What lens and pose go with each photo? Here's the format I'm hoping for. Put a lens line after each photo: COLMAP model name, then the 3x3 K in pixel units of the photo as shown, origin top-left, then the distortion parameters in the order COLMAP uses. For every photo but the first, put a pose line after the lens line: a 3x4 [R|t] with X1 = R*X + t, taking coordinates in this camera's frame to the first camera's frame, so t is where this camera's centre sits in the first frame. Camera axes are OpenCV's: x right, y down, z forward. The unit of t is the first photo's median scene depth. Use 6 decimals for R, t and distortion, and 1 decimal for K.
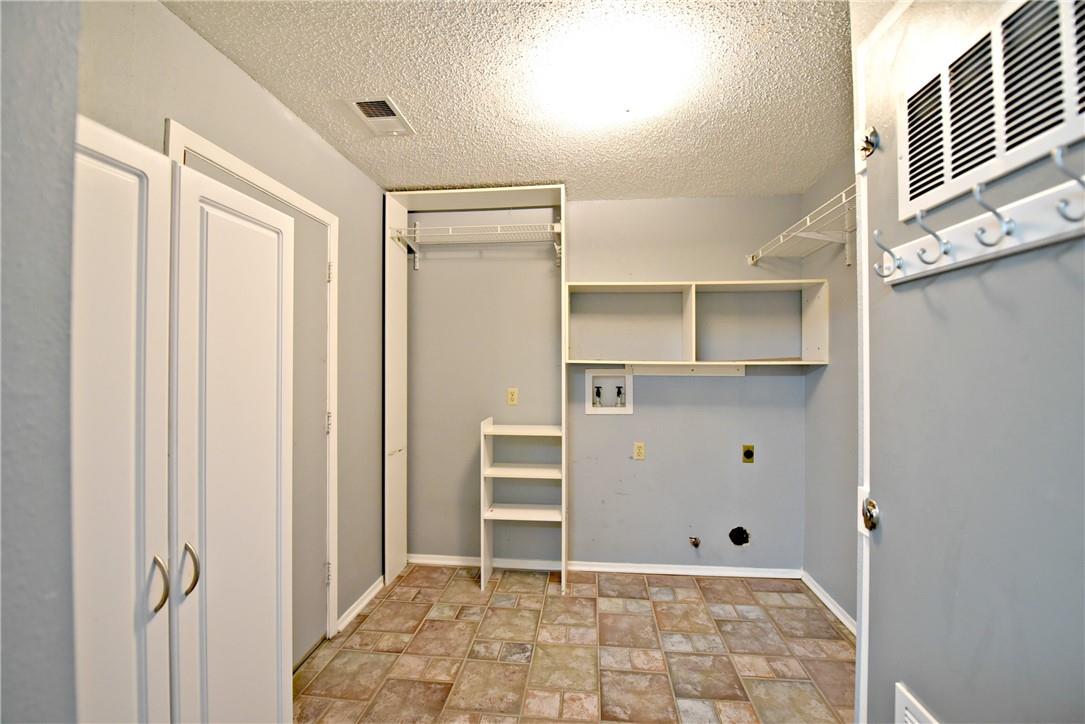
lens RADIAL K [[453.7, 0, 547.2], [0, 453.7, 360.7], [0, 0, 1]] dist [-0.014493, -0.001197]
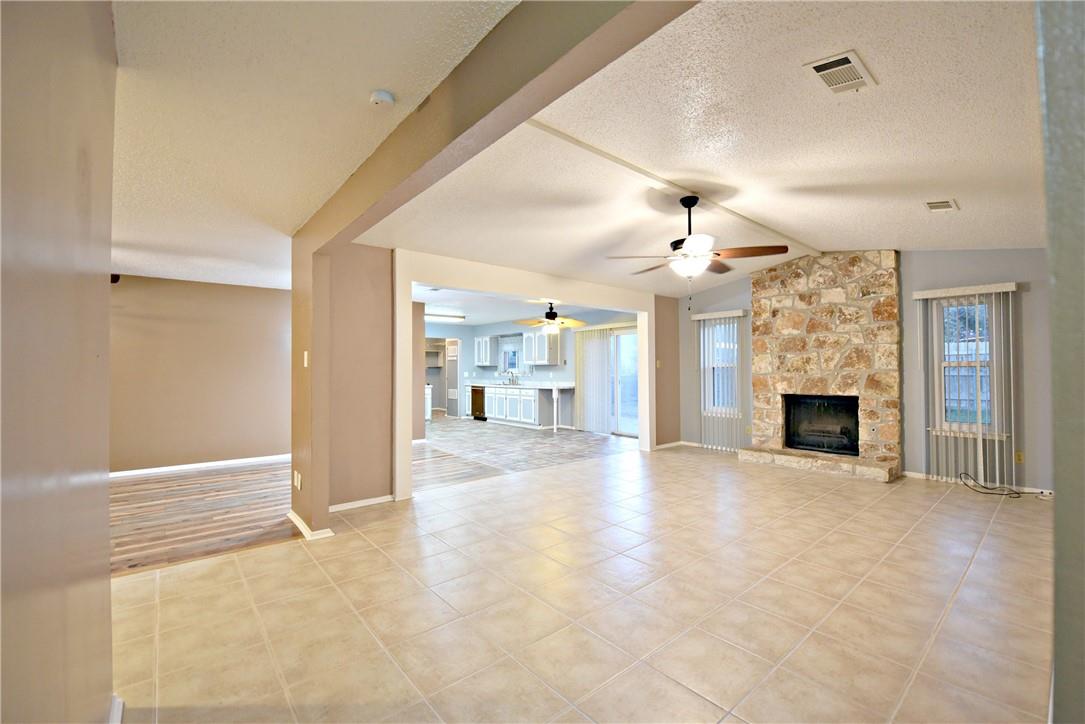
lens RADIAL K [[453.7, 0, 547.2], [0, 453.7, 360.7], [0, 0, 1]] dist [-0.014493, -0.001197]
pose [[0.693862, 0.005996, 0.720083, -2.136705], [-0.028957, 0.999389, 0.019580, -0.183336], [-0.719525, -0.034437, 0.693612, -3.235024]]
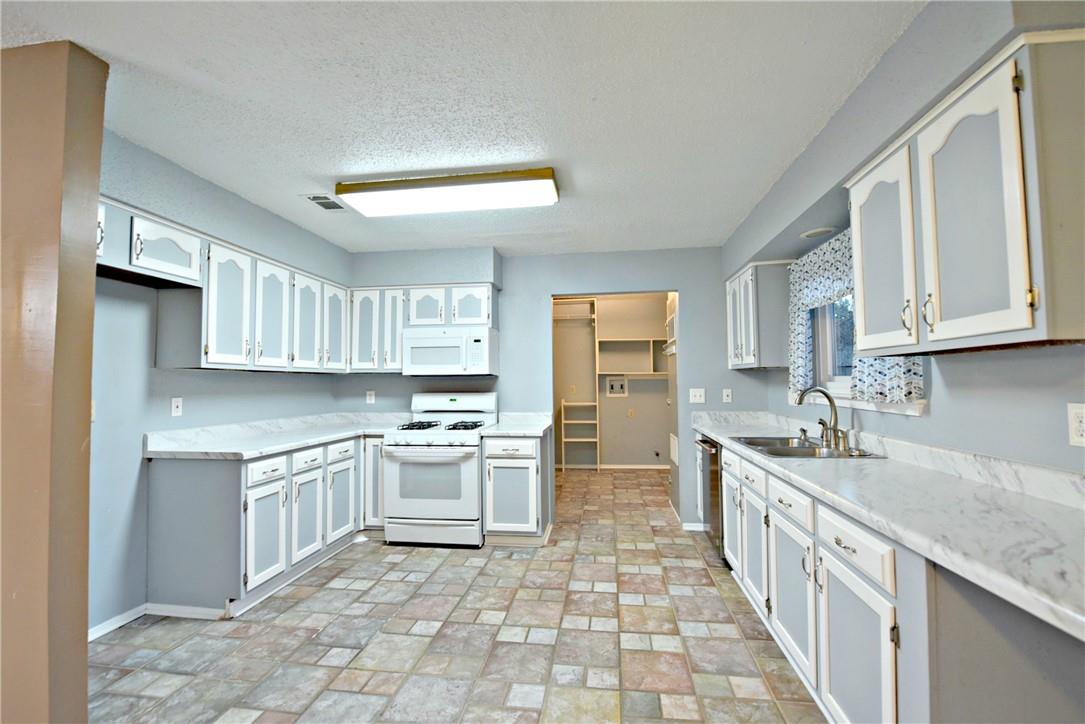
lens RADIAL K [[475.2, 0, 545.5], [0, 475.2, 360.8], [0, 0, 1]] dist [-0.016949, -0.000313]
pose [[0.999368, -0.016461, -0.031520, -0.137776], [0.016701, 0.999833, 0.007380, -0.081463], [0.031393, -0.007902, 0.999476, -1.331933]]
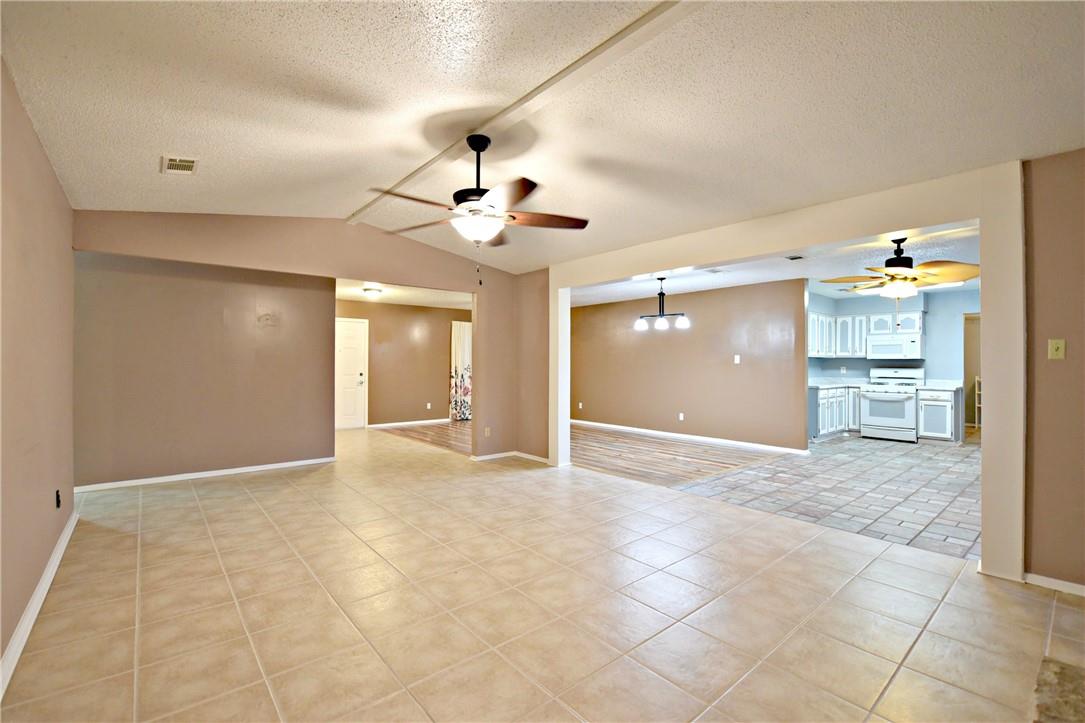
lens RADIAL K [[475.2, 0, 545.5], [0, 475.2, 360.3], [0, 0, 1]] dist [-0.016949, -0.000313]
pose [[0.719426, -0.006428, -0.694539, -0.029406], [0.035646, 0.998981, 0.027678, -0.172735], [0.693653, -0.044670, 0.718922, -3.280437]]
